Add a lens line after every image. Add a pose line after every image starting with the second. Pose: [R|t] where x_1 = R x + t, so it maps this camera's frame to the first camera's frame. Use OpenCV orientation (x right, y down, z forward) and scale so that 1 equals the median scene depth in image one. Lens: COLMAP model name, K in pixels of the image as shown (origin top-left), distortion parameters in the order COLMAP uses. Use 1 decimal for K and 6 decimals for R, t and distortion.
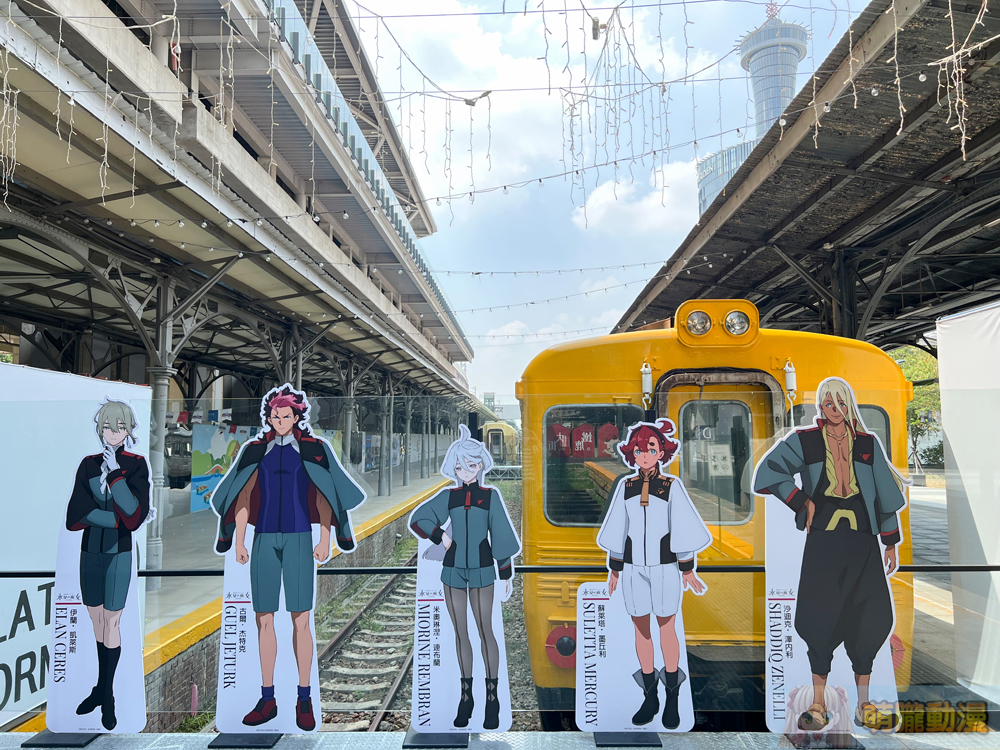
lens RADIAL K [[749.4, 0, 500.2], [0, 749.4, 368.4], [0, 0, 1]] dist [0.054455, -0.060589]
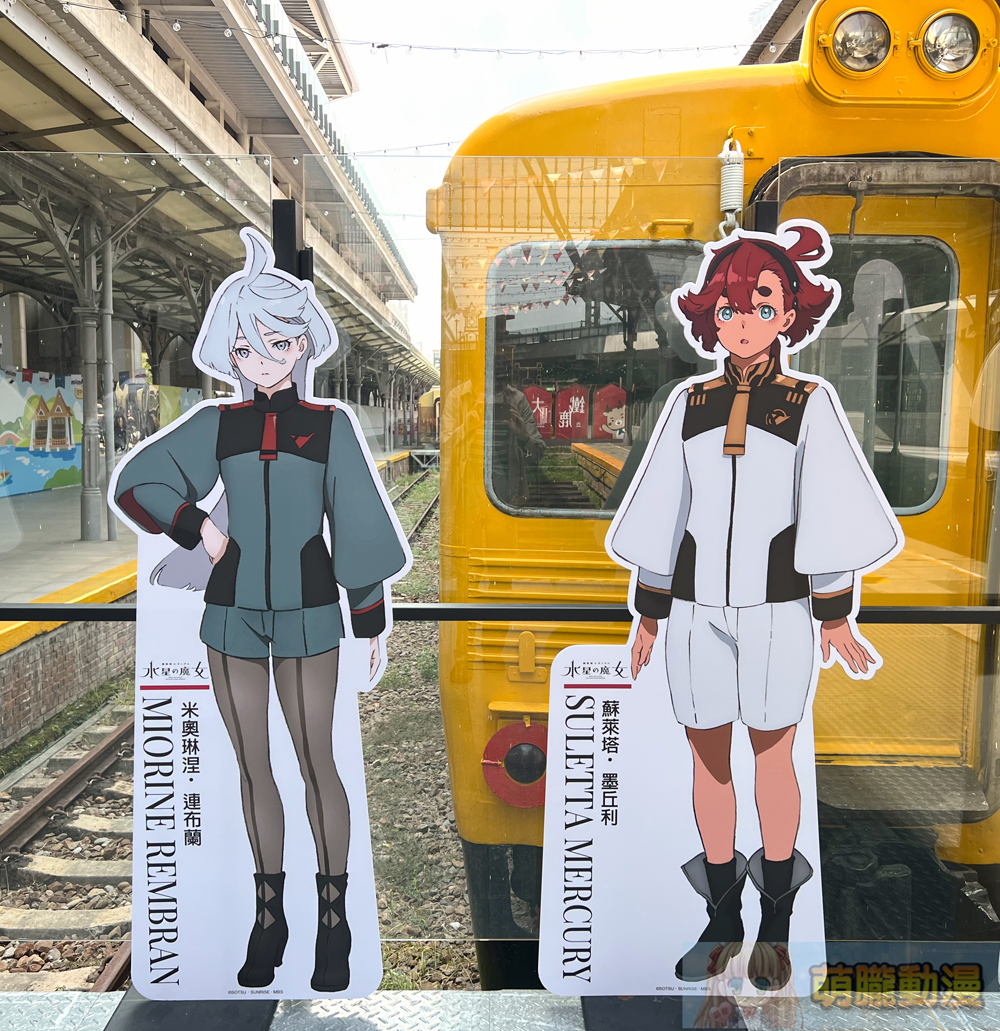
lens RADIAL K [[1034.6, 0, 495.4], [0, 1034.6, 522.8], [0, 0, 1]] dist [0.052839, 0.000000]
pose [[0.999182, 0.011164, 0.038862, 0.050681], [-0.018525, 0.980716, 0.194559, 0.115913], [-0.035941, -0.195120, 0.980121, 0.480842]]
